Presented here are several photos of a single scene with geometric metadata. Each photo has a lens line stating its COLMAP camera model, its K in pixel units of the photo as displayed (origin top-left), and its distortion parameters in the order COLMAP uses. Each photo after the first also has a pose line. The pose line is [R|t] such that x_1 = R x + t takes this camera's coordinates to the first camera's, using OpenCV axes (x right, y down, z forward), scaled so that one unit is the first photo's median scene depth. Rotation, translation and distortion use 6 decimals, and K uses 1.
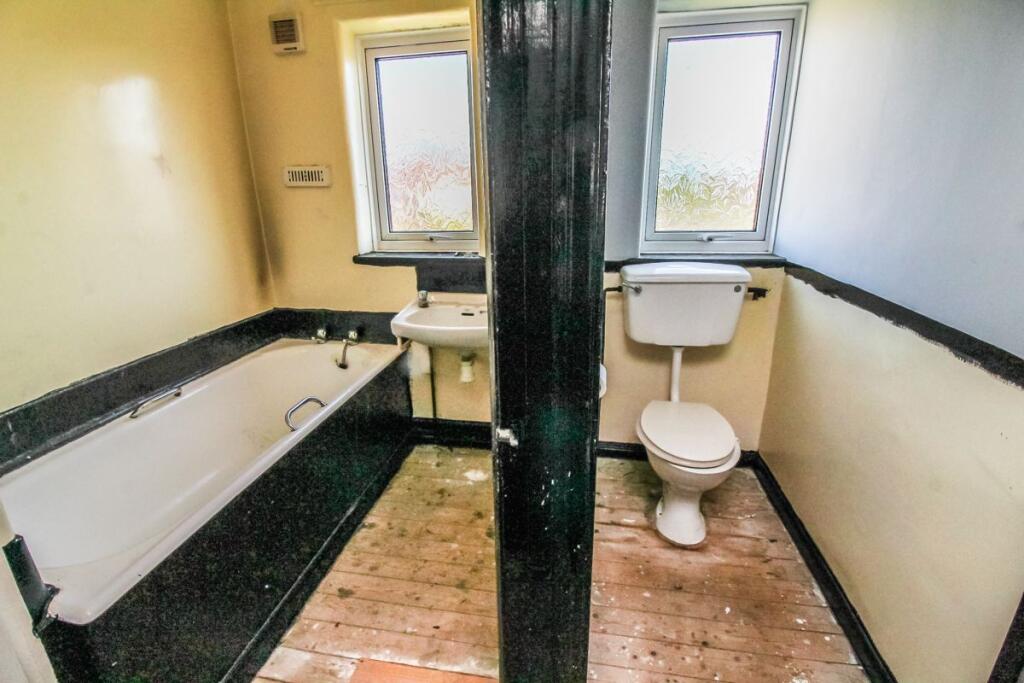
lens RADIAL K [[475.9, 0, 512.2], [0, 475.9, 337.2], [0, 0, 1]] dist [-0.011783, -0.003763]
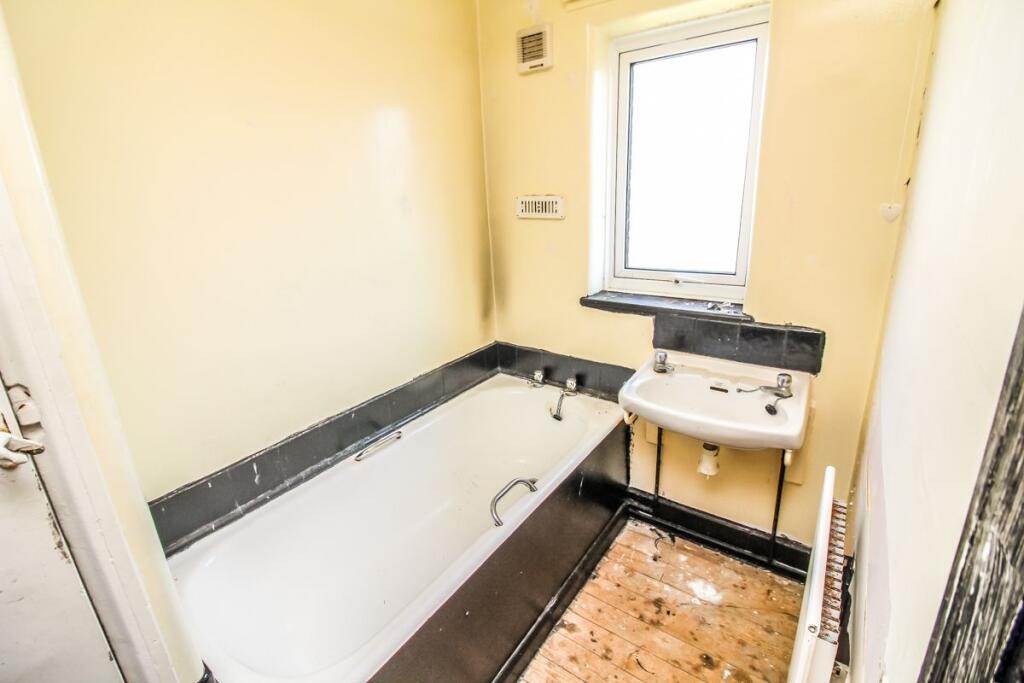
lens RADIAL K [[475.9, 0, 510.5], [0, 475.9, 339.8], [0, 0, 1]] dist [-0.011783, -0.003763]
pose [[0.901612, 0.101415, -0.420488, -0.079791], [-0.095177, 0.994814, 0.035855, -0.116627], [0.421944, 0.007694, 0.906589, 0.161637]]
